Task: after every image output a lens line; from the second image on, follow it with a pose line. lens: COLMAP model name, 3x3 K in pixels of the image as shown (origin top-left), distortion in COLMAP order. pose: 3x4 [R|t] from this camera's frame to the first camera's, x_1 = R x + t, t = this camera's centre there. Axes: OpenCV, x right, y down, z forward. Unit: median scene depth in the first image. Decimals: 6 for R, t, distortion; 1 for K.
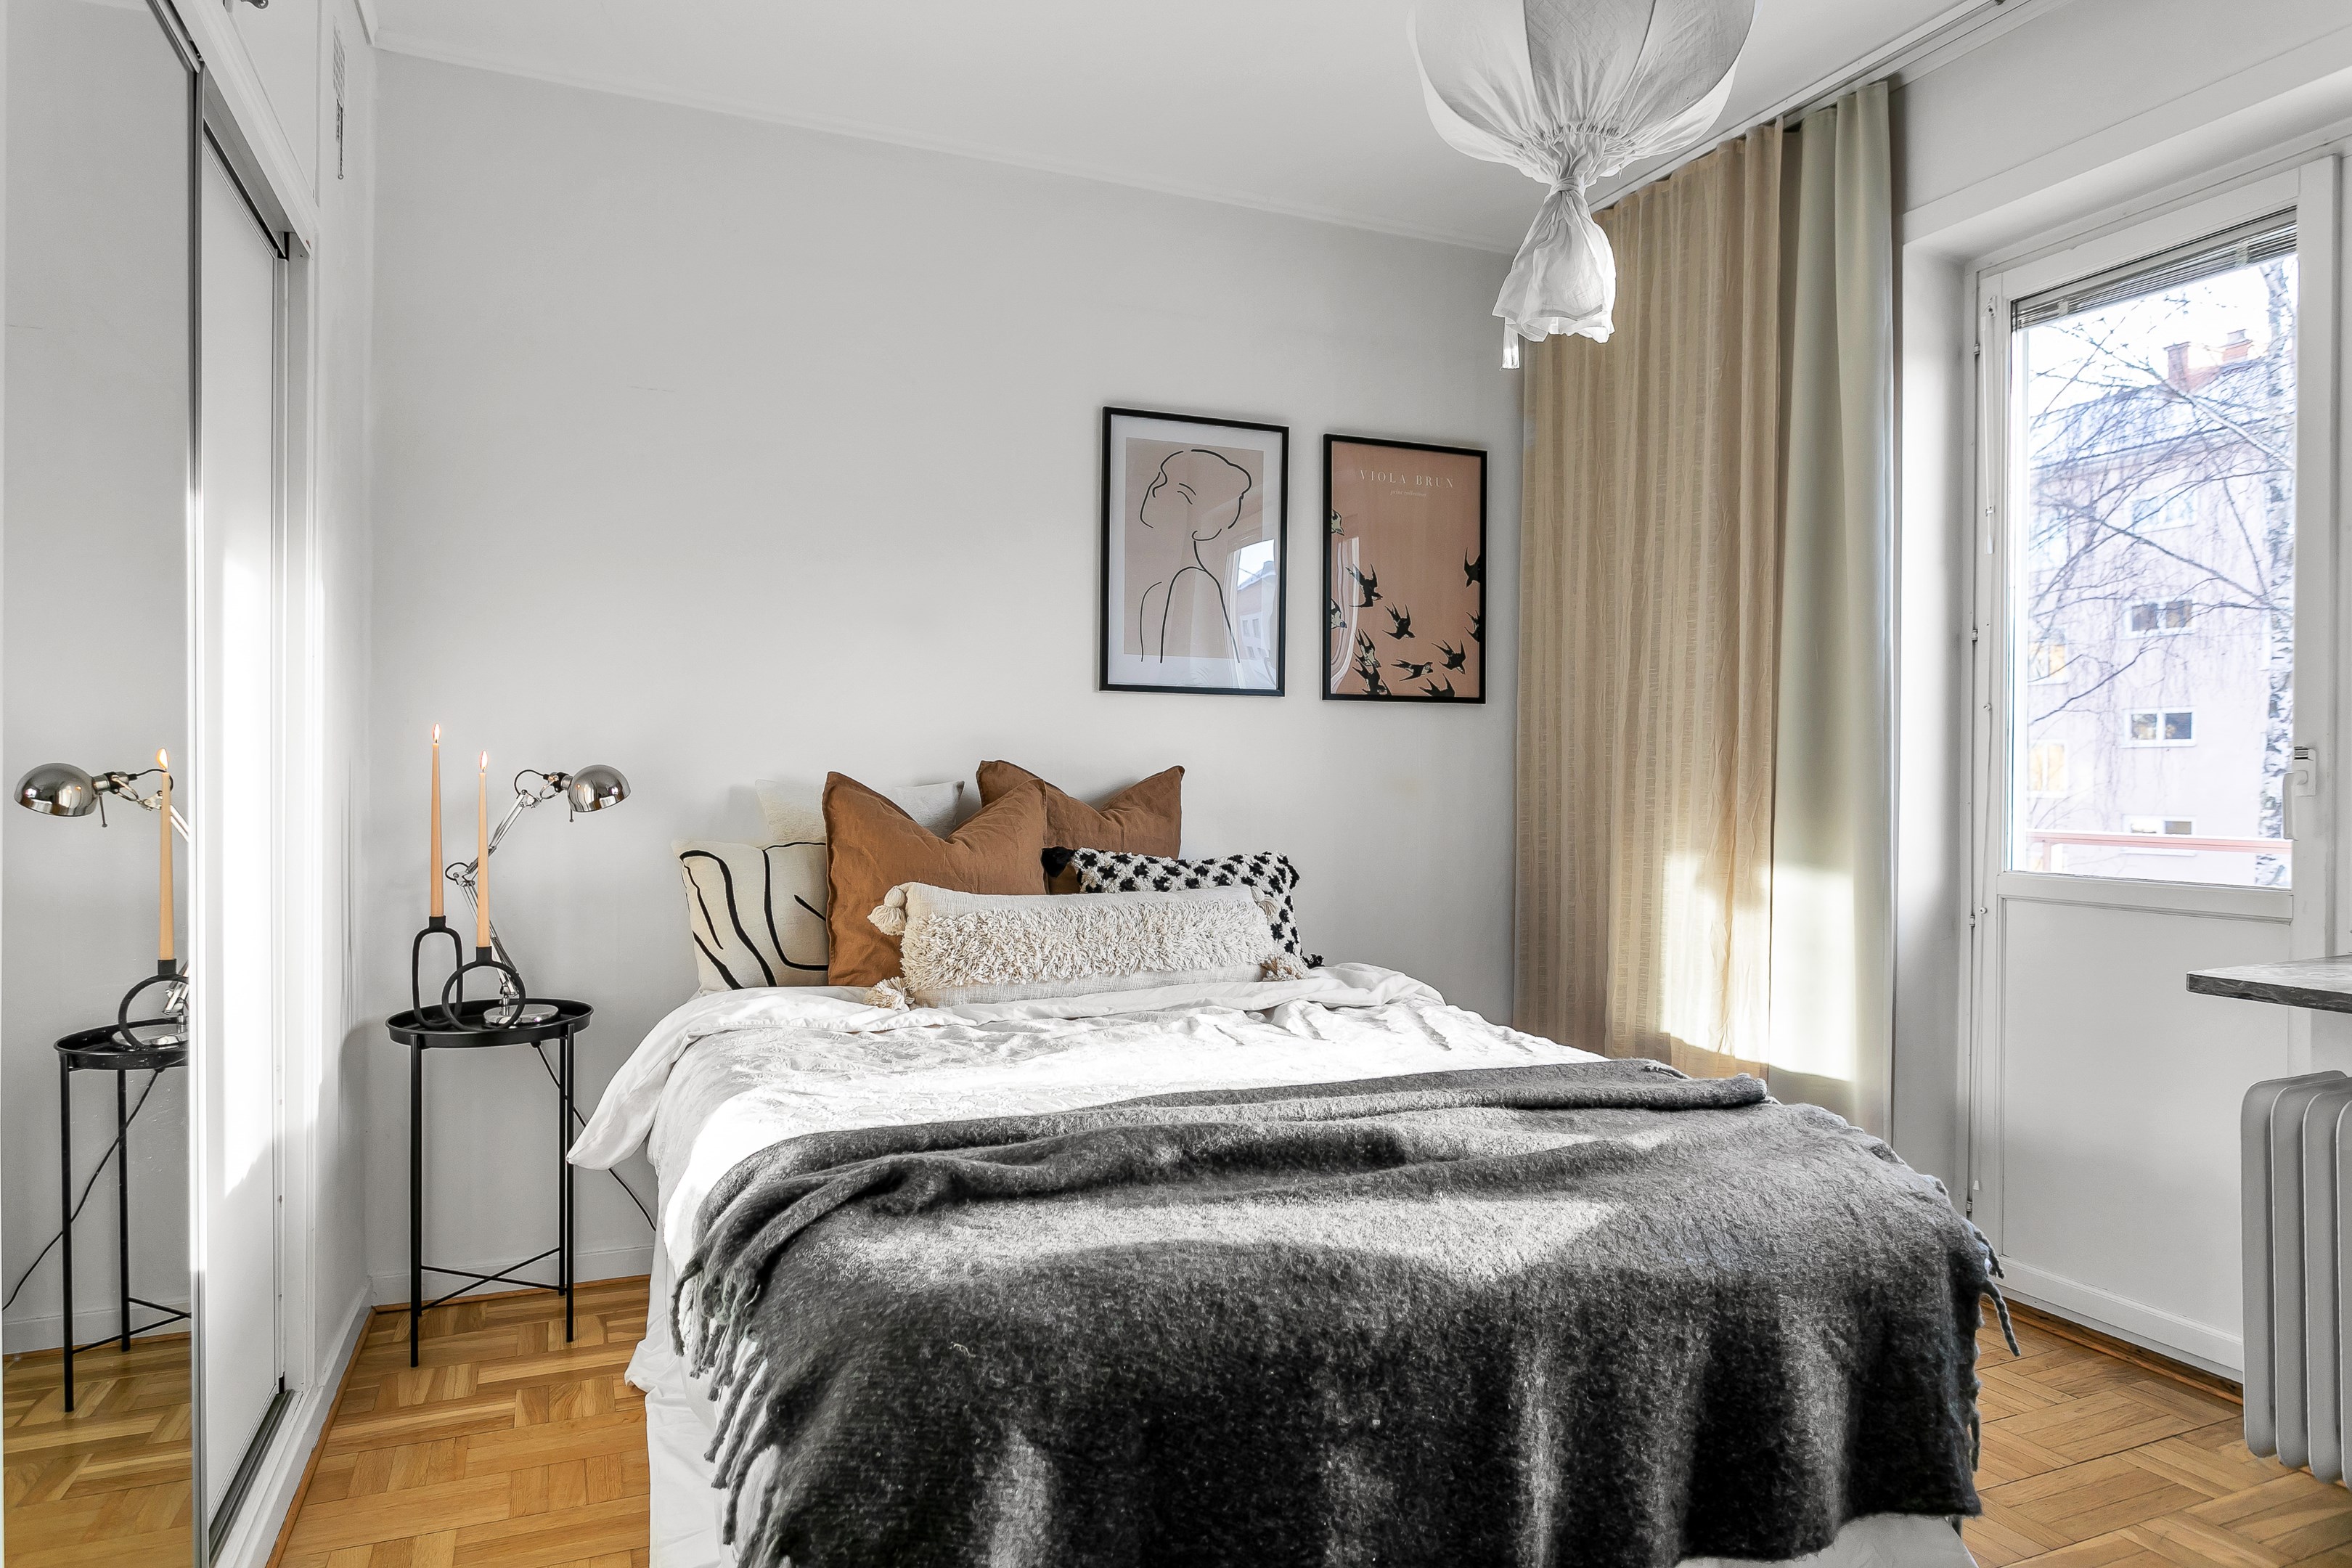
lens RADIAL K [[1420.4, 0, 1165.7], [0, 1420.4, 780.5], [0, 0, 1]] dist [-0.006073, 0.001709]
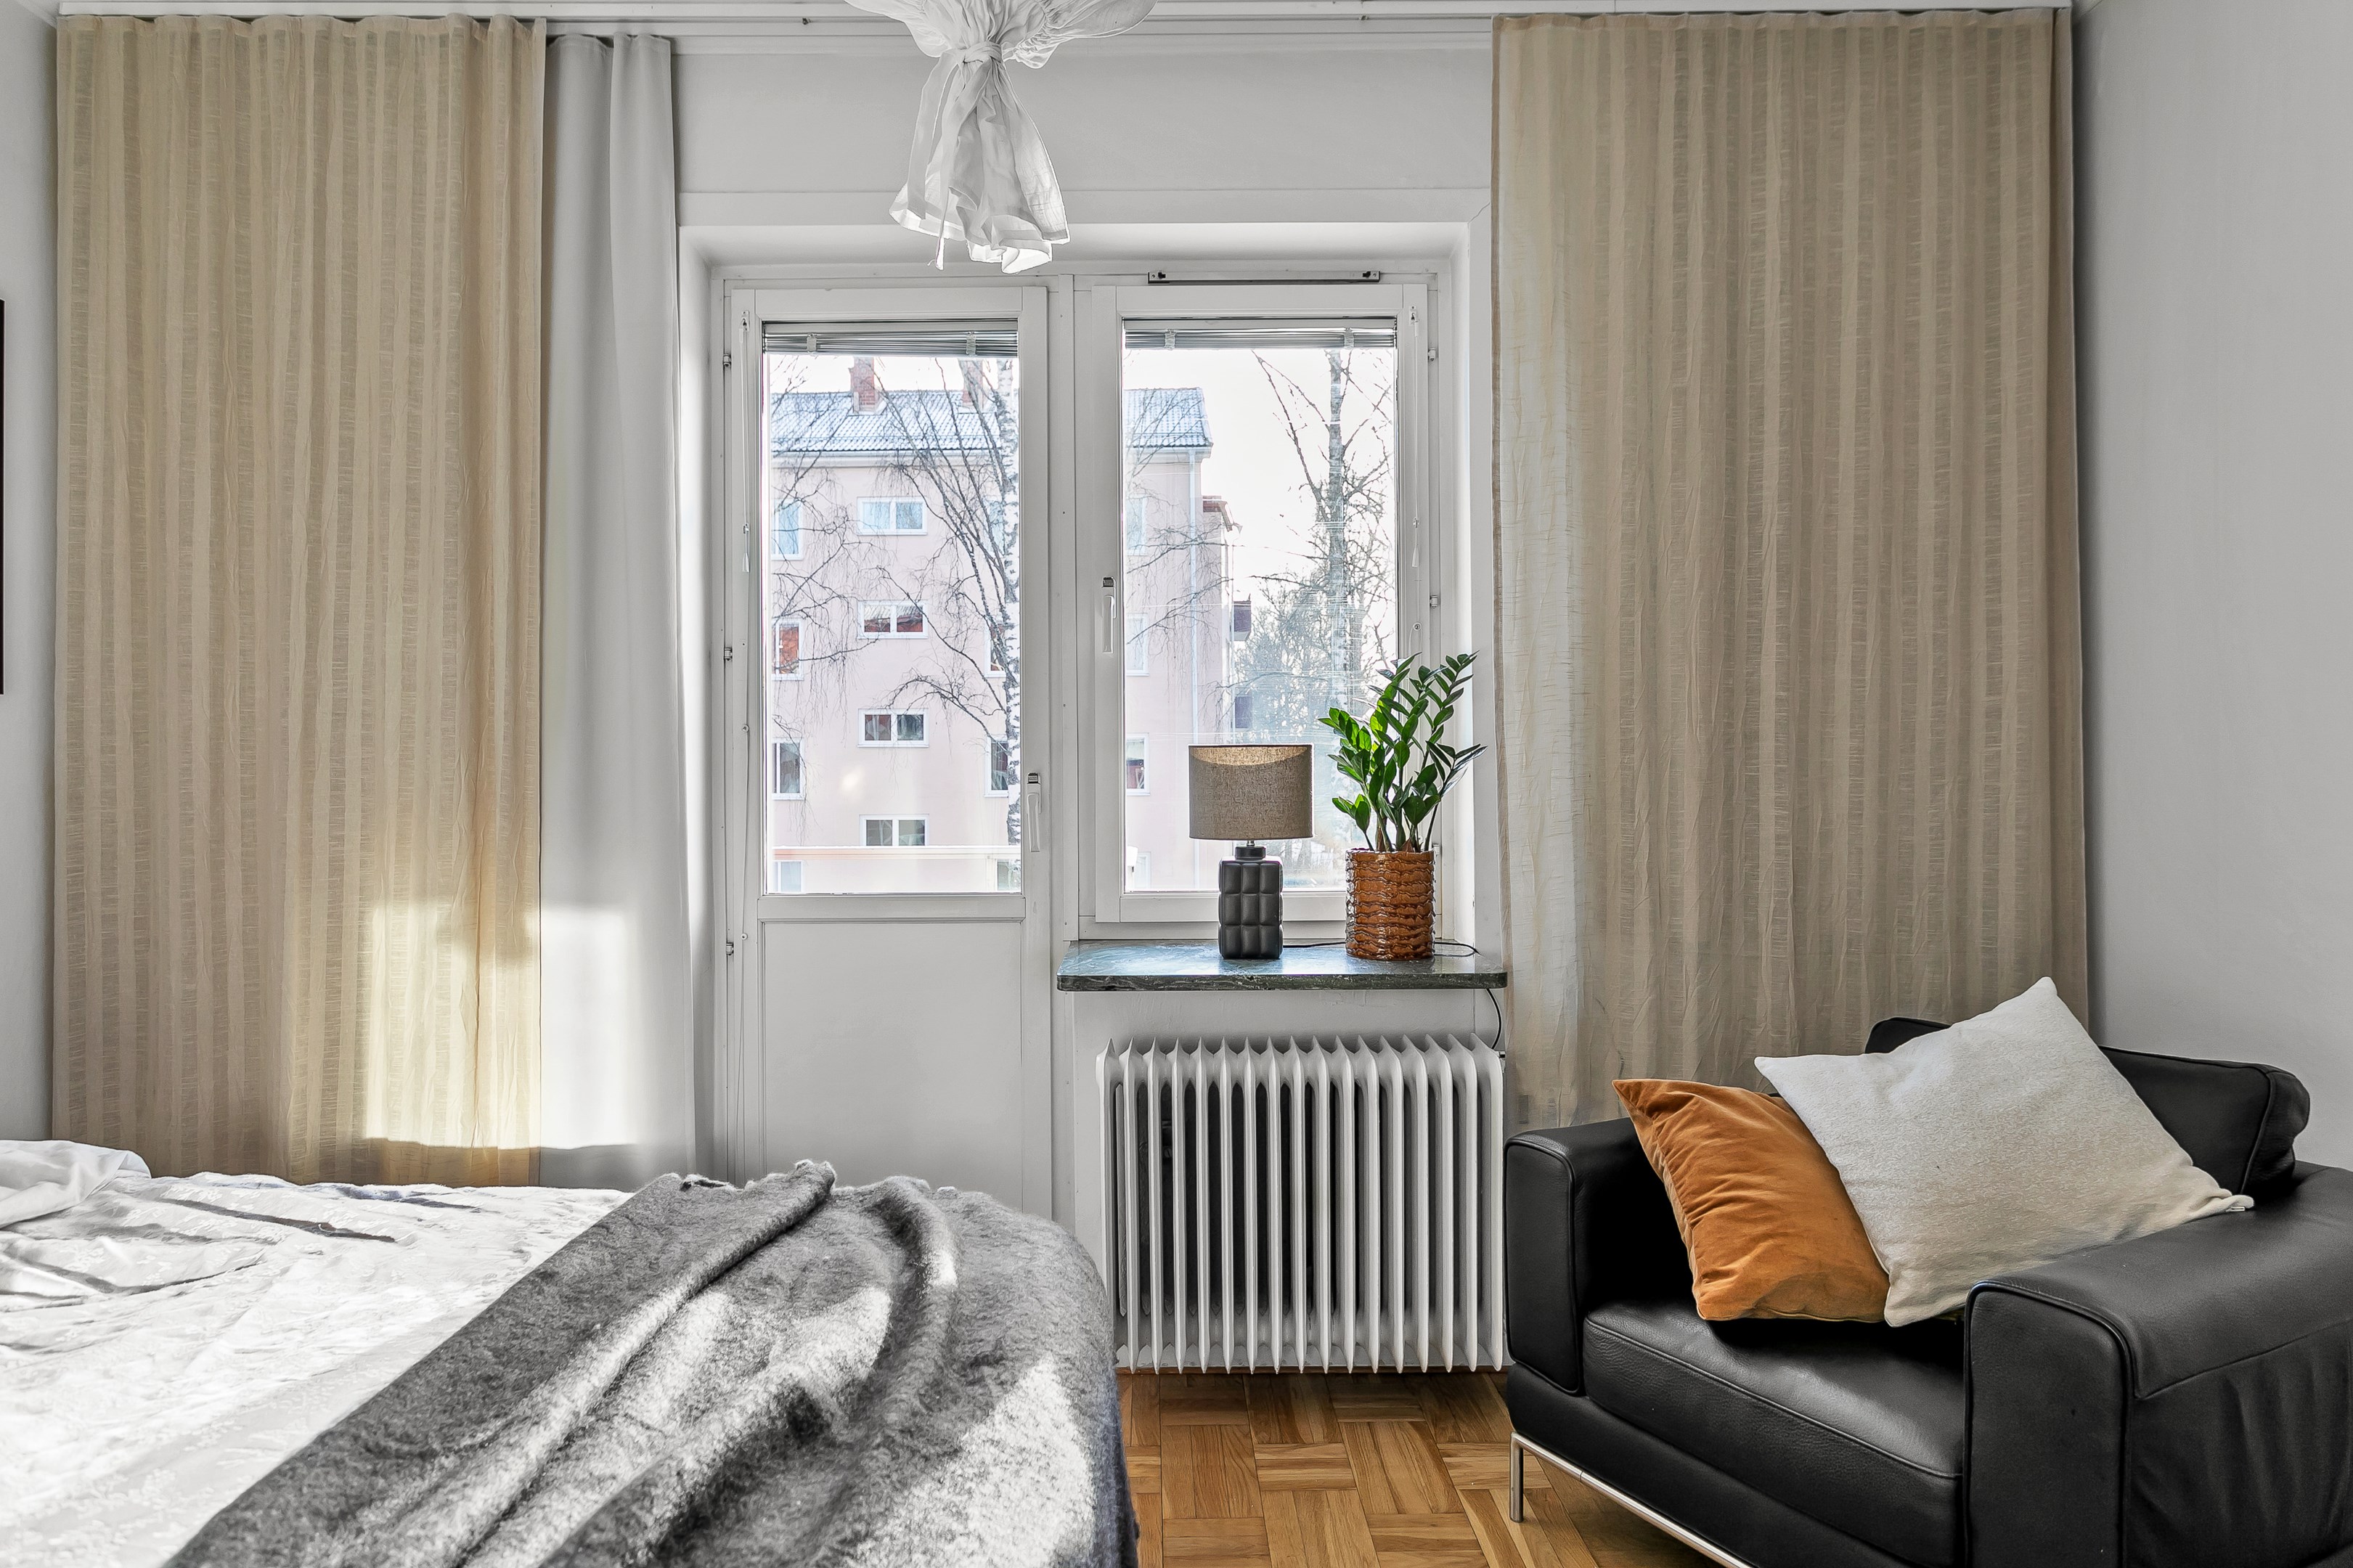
lens RADIAL K [[1420.9, 0, 1170.3], [0, 1420.9, 783.2], [0, 0, 1]] dist [-0.006073, 0.001709]
pose [[0.387863, -0.004844, 0.921704, -0.200108], [0.009246, 0.999956, 0.001364, -0.012125], [-0.921671, 0.007993, 0.387891, 0.331512]]
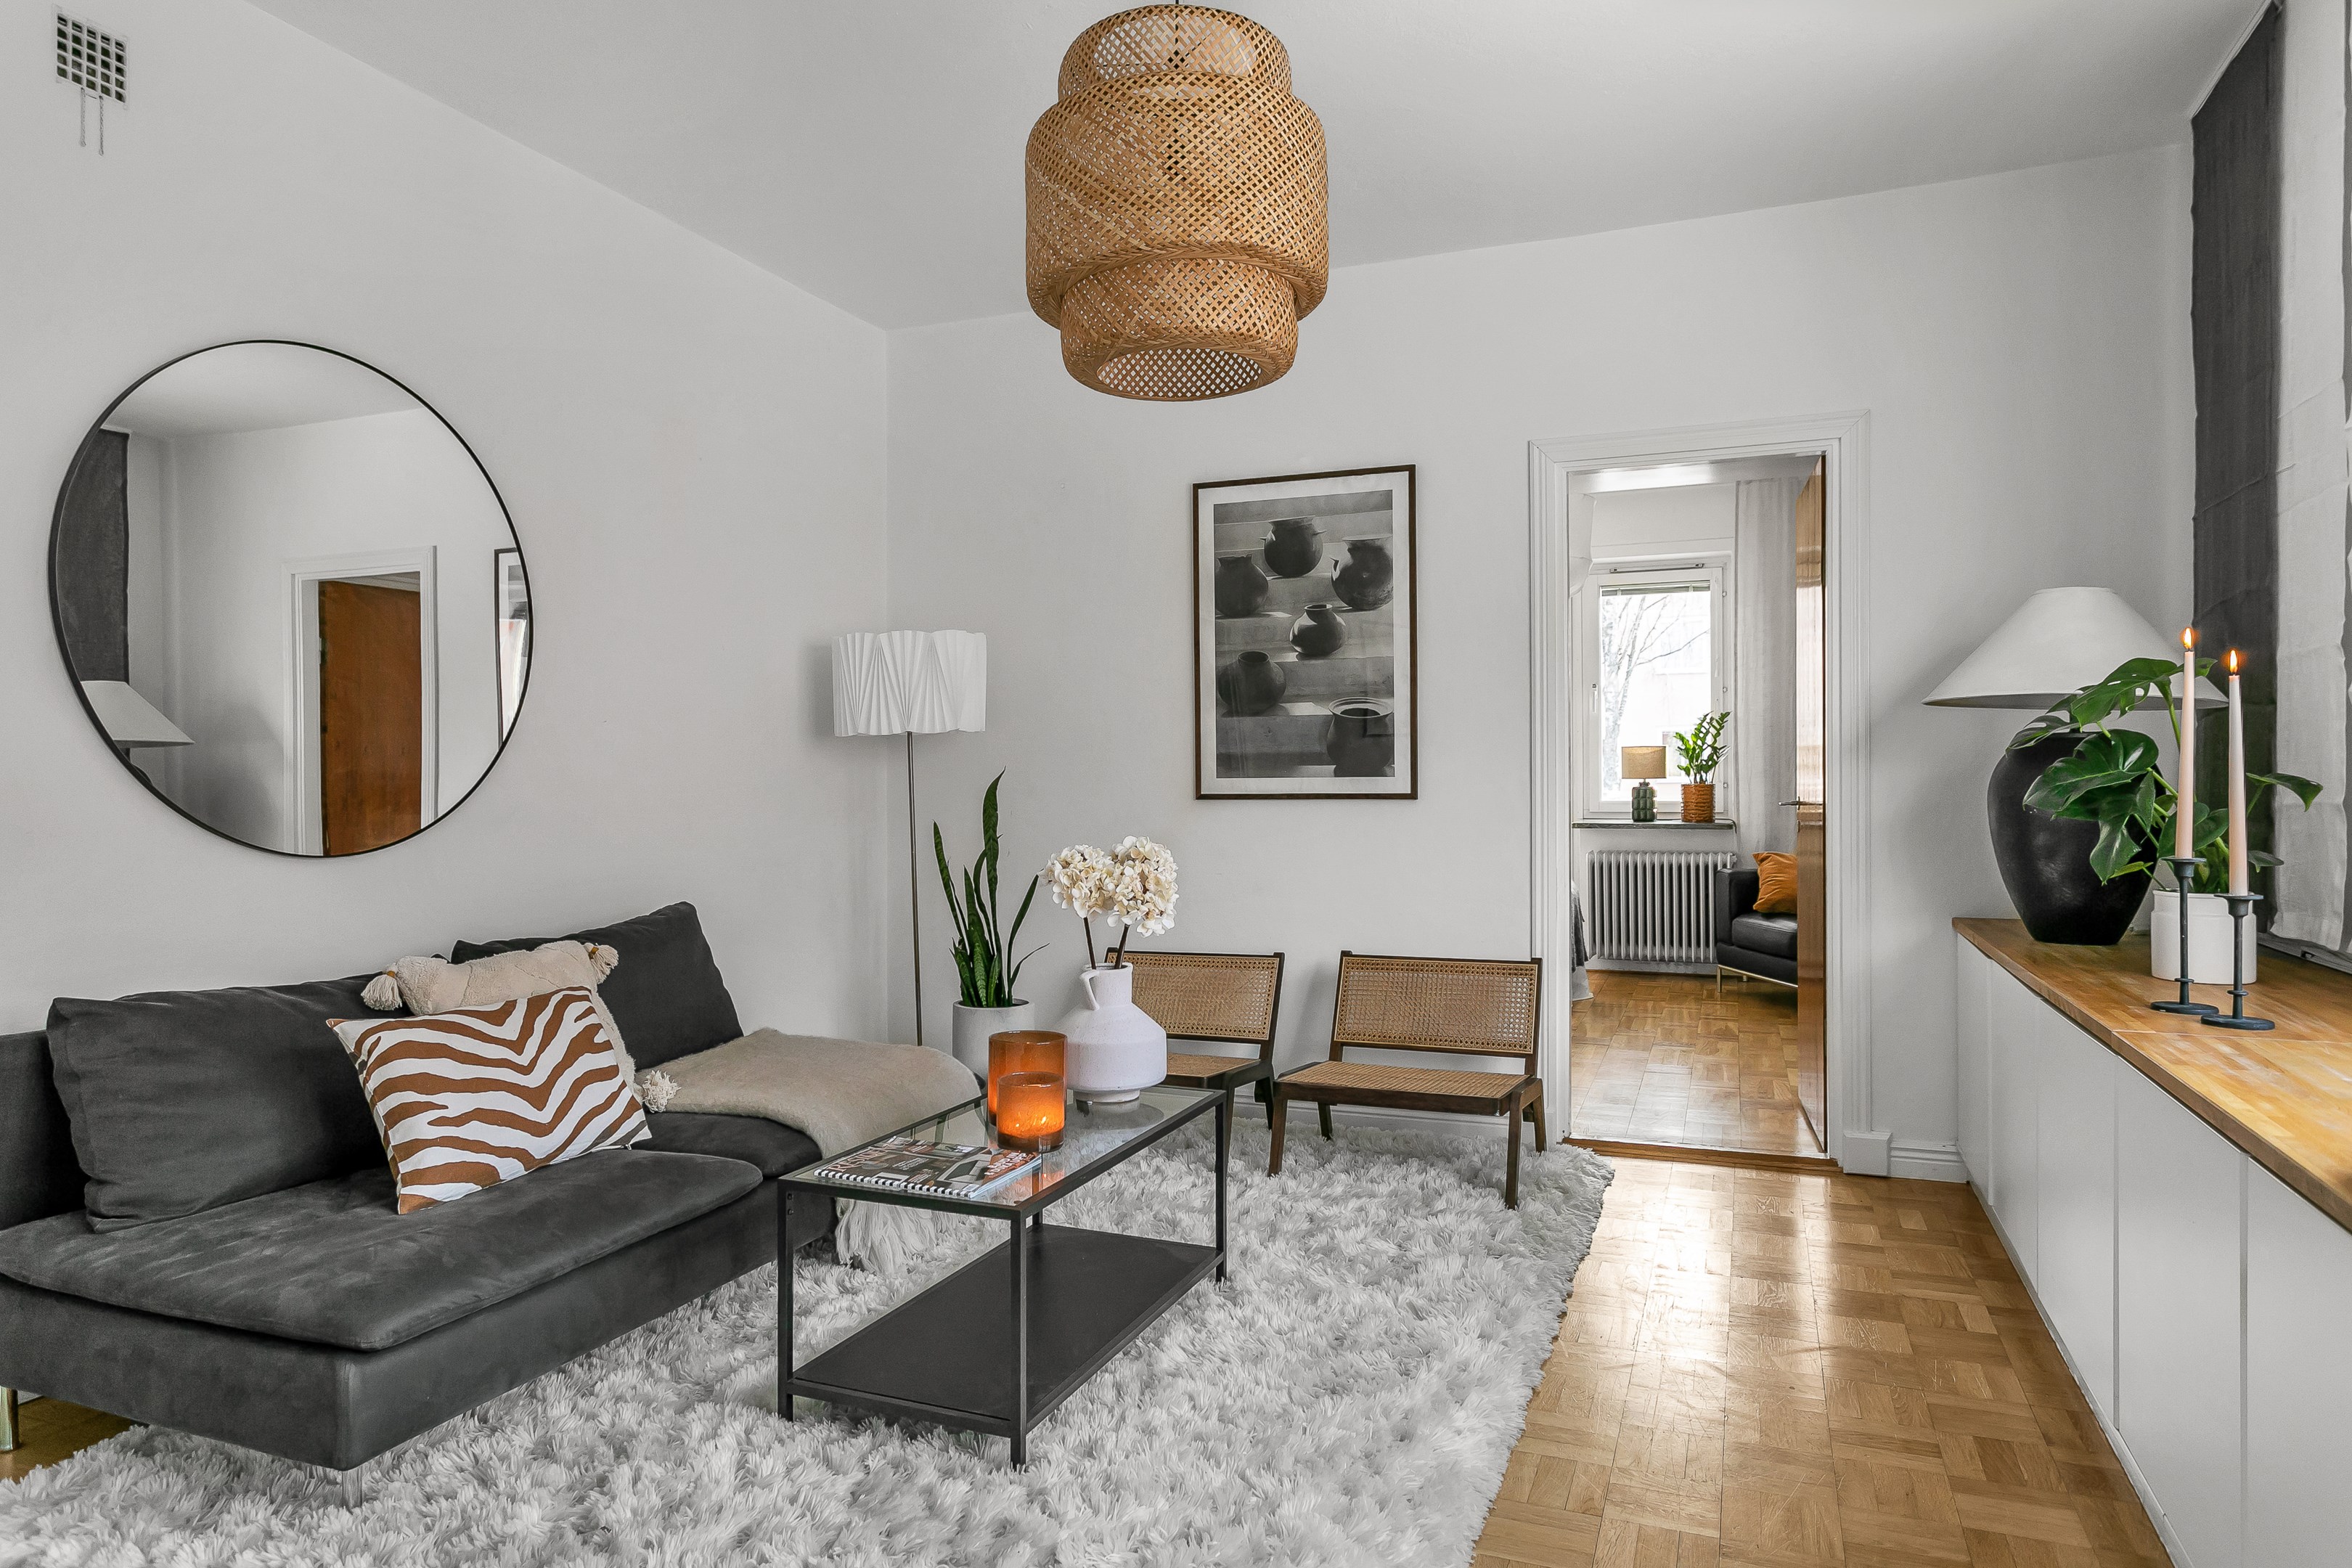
lens RADIAL K [[1420.4, 0, 1178.2], [0, 1420.4, 784.4], [0, 0, 1]] dist [-0.006073, 0.001709]
pose [[0.705286, -0.011317, 0.708833, -1.657641], [0.011510, 0.999924, 0.004512, 0.011218], [-0.708830, 0.004976, 0.705362, -0.519100]]
